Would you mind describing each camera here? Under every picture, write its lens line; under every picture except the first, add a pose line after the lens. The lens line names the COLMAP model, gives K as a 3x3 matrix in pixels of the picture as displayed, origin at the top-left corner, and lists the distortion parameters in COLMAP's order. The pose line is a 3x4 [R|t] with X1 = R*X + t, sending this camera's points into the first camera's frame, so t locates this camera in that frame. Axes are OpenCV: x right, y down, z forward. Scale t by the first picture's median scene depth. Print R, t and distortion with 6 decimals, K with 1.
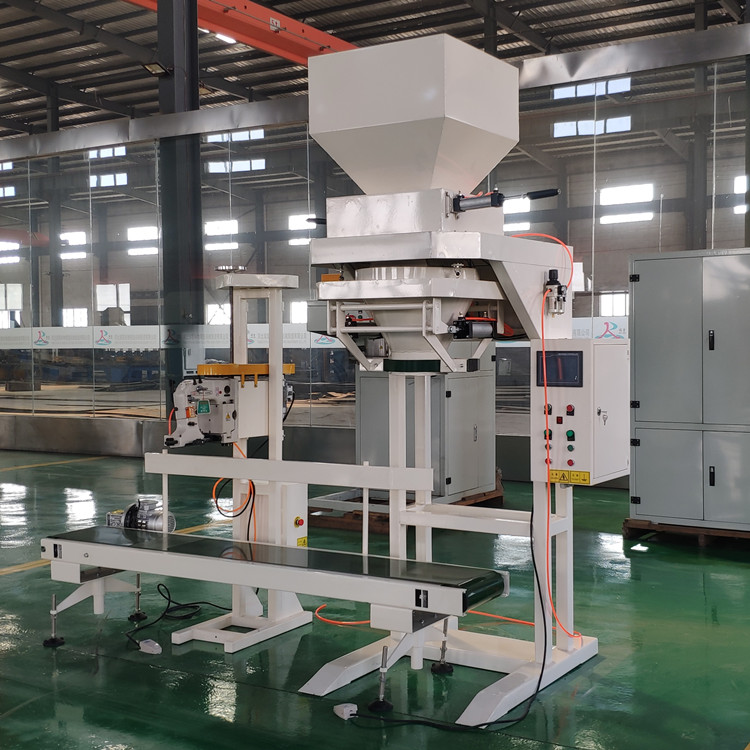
lens RADIAL K [[1060.1, 0, 375.0], [0, 1060.1, 375.0], [0, 0, 1]] dist [0.138196, -0.309217]
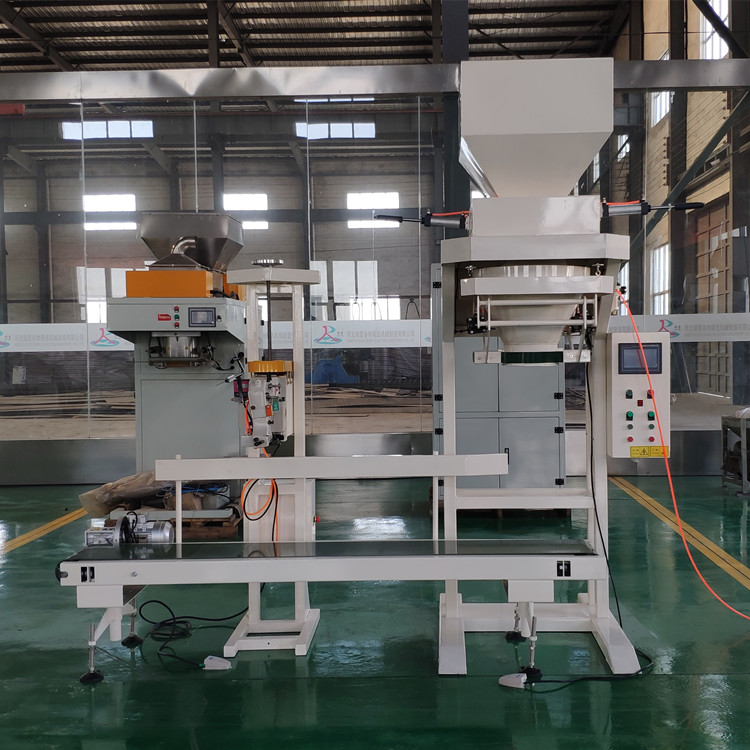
lens RADIAL K [[1033.9, 0, 376.2], [0, 1033.9, 396.9], [0, 0, 1]] dist [0.264925, -0.836120]
pose [[0.868122, -0.028951, 0.495505, -0.552184], [0.022029, 0.999561, 0.019807, 0.006087], [-0.495861, -0.006279, 0.868379, 0.136024]]
